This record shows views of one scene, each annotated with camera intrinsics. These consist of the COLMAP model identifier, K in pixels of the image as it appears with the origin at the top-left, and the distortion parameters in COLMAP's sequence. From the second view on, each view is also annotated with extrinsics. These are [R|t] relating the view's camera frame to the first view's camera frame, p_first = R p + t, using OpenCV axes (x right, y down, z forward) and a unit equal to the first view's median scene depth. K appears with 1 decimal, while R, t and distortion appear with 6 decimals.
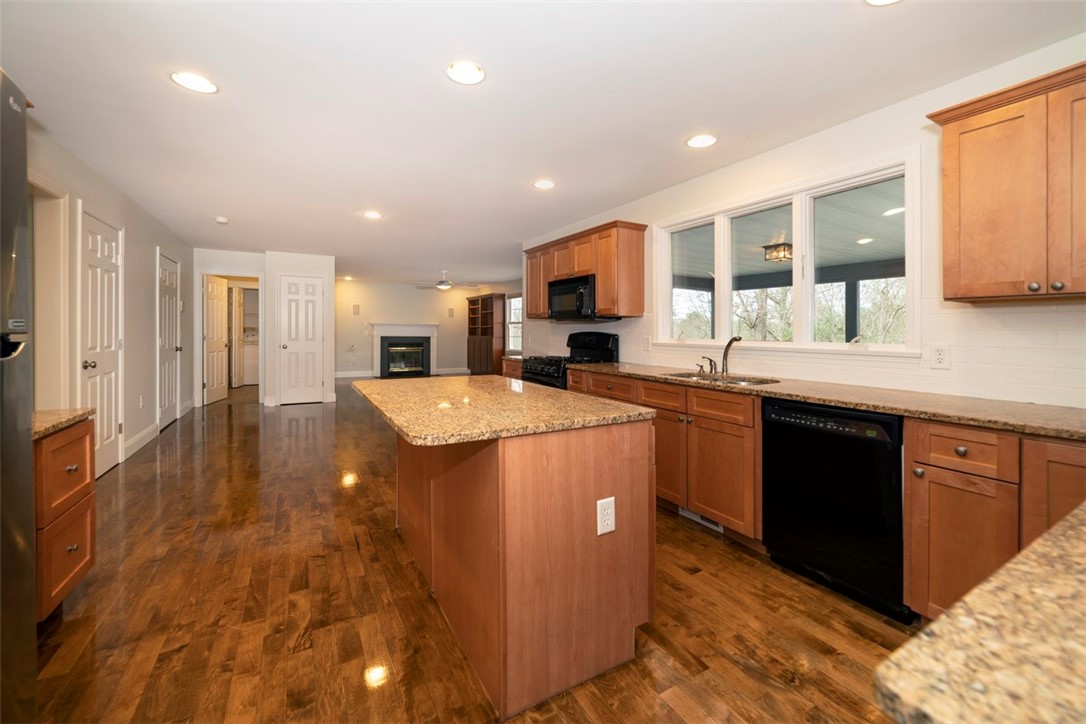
lens RADIAL K [[431.0, 0, 540.1], [0, 431.0, 343.5], [0, 0, 1]] dist [-0.003210, 0.000295]
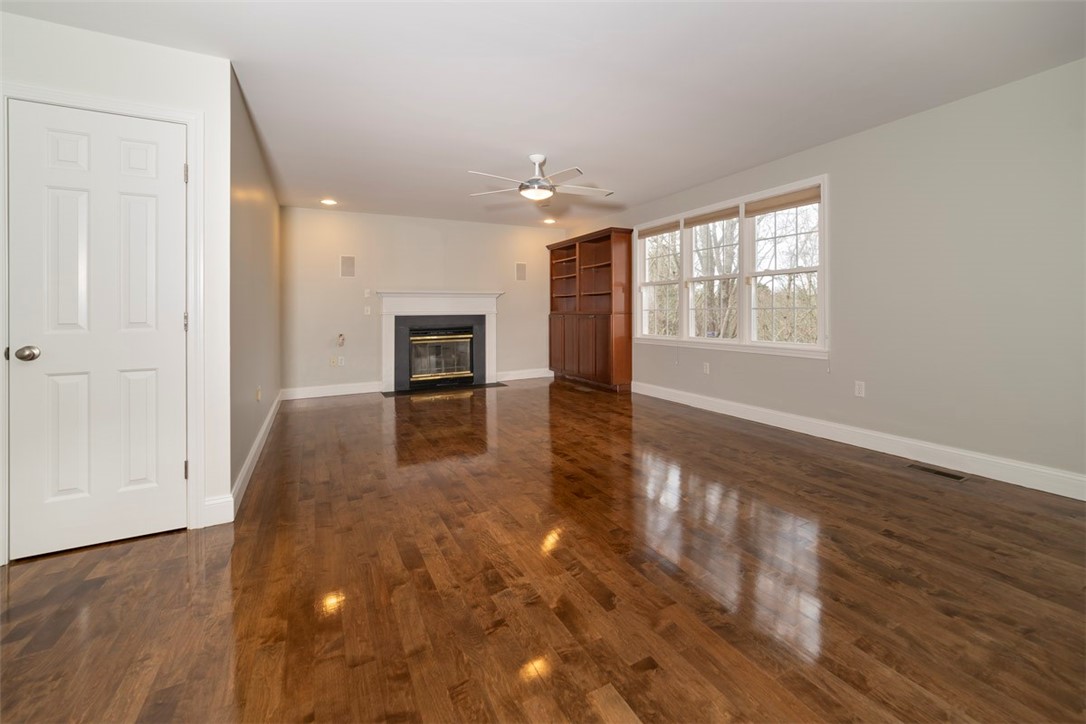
lens RADIAL K [[468.0, 0, 578.0], [0, 468.0, 309.3], [0, 0, 1]] dist [-0.000148, 0.000144]
pose [[0.999762, -0.019717, -0.009375, -0.138068], [0.019477, 0.999498, -0.025005, -0.005741], [0.009863, 0.024816, 0.999643, 0.423769]]
